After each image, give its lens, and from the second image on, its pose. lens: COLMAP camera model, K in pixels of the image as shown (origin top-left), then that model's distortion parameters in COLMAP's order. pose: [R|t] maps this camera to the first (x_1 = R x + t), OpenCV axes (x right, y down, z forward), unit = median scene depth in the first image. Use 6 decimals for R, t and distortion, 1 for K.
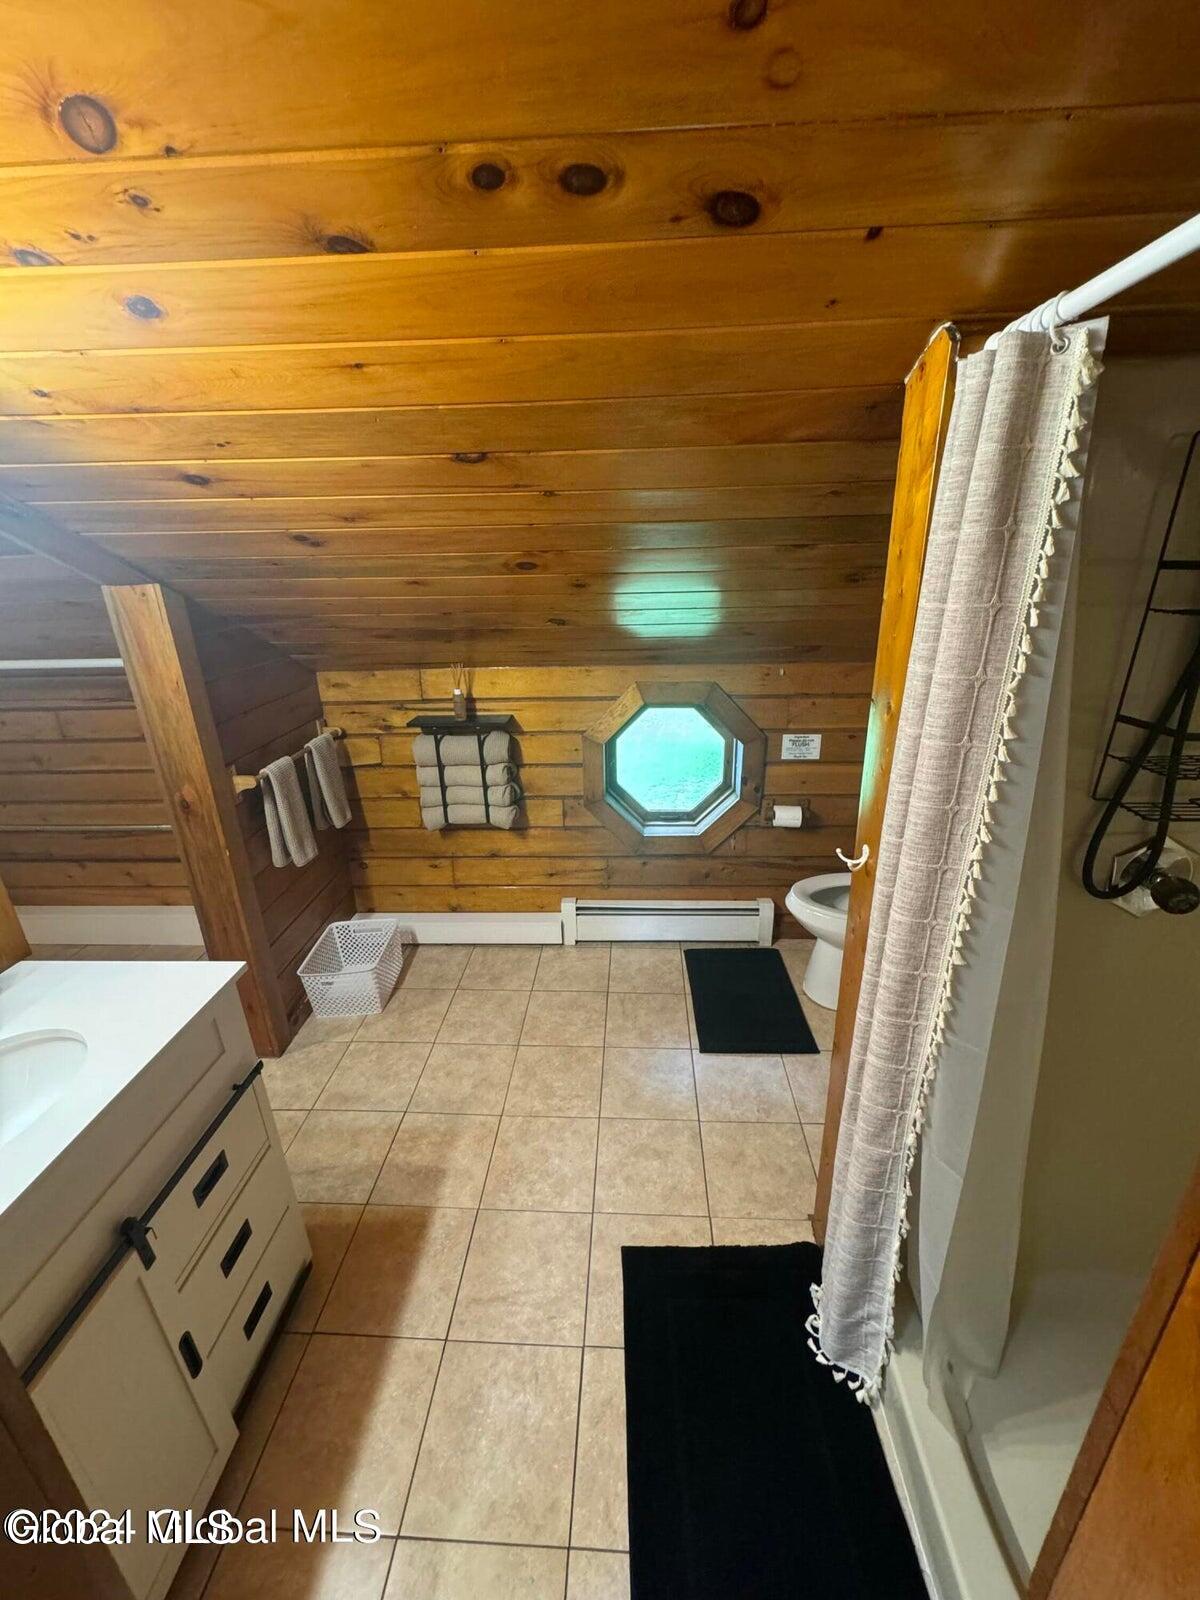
lens RADIAL K [[637.3, 0, 602.4], [0, 637.3, 797.5], [0, 0, 1]] dist [-0.002389, 0.000185]
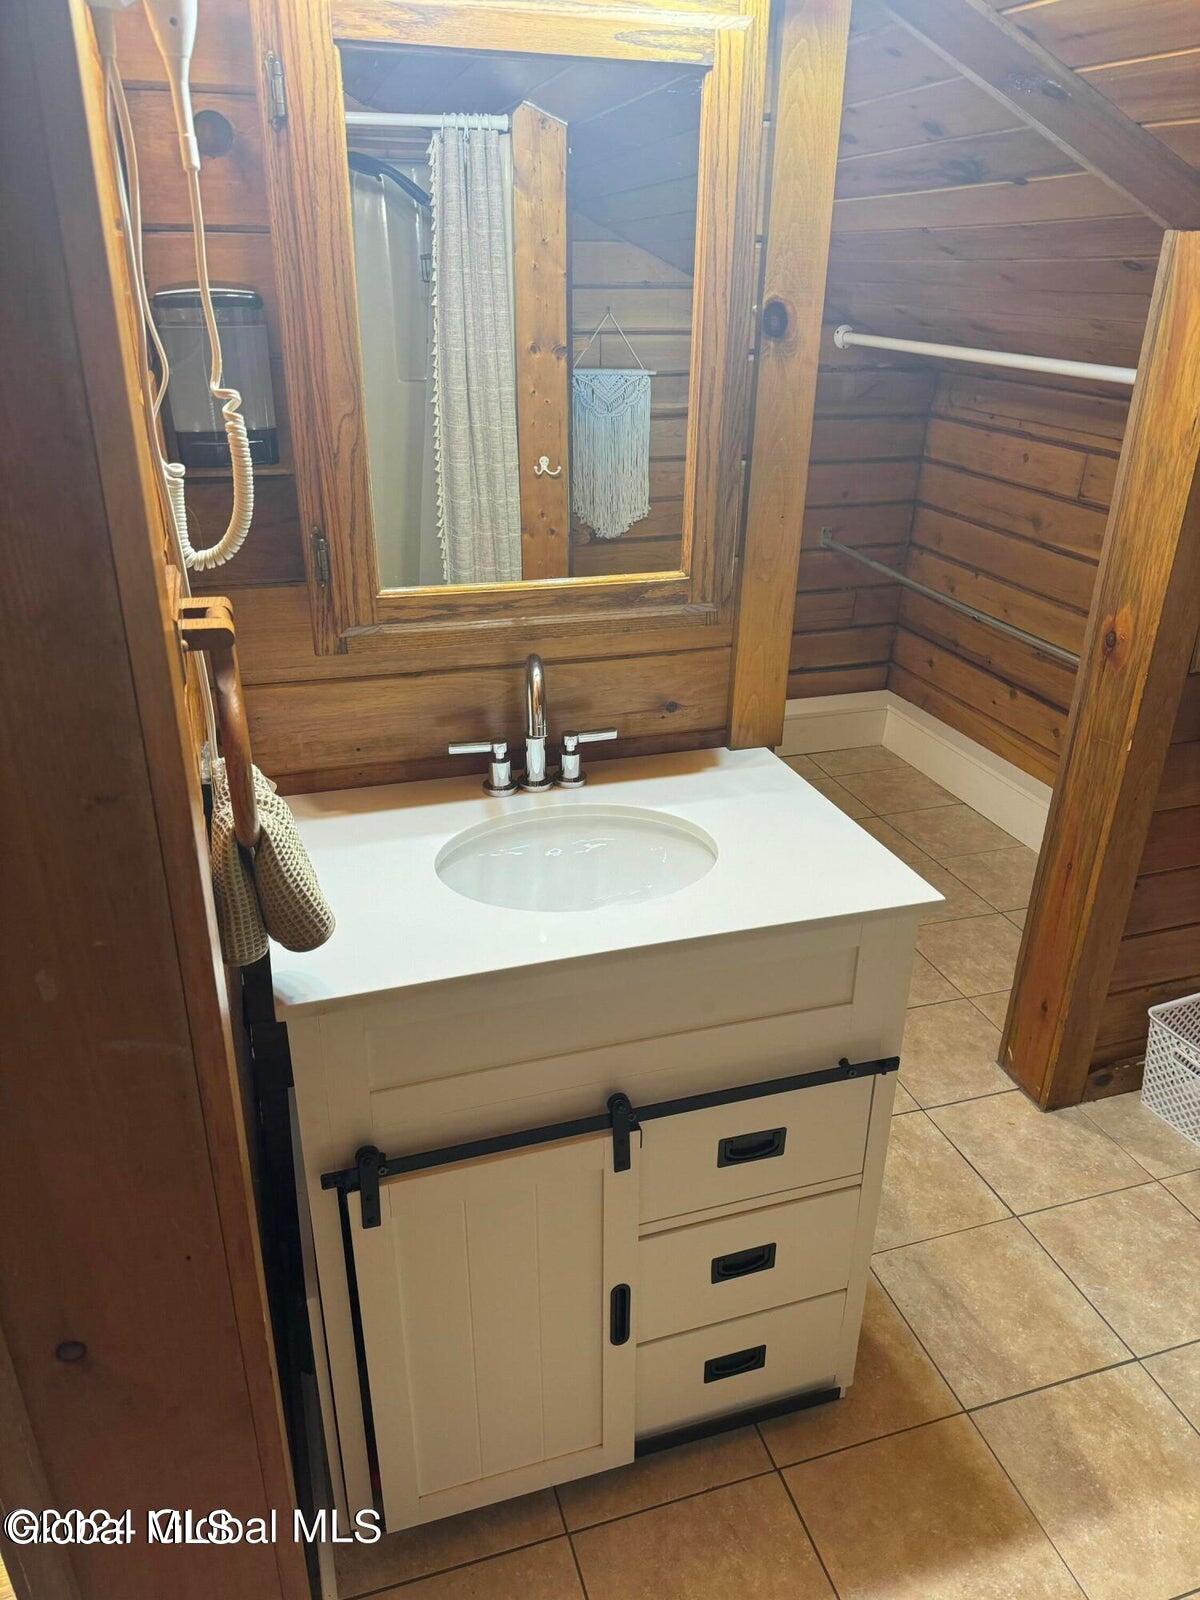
lens RADIAL K [[1147.7, 0, 595.3], [0, 1147.7, 804.1], [0, 0, 1]] dist [0.006996, 0.001659]
pose [[0.347370, 0.429019, -0.833832, 0.106551], [-0.343564, 0.885601, 0.312528, -0.021440], [0.872524, 0.177912, 0.455027, 0.156347]]
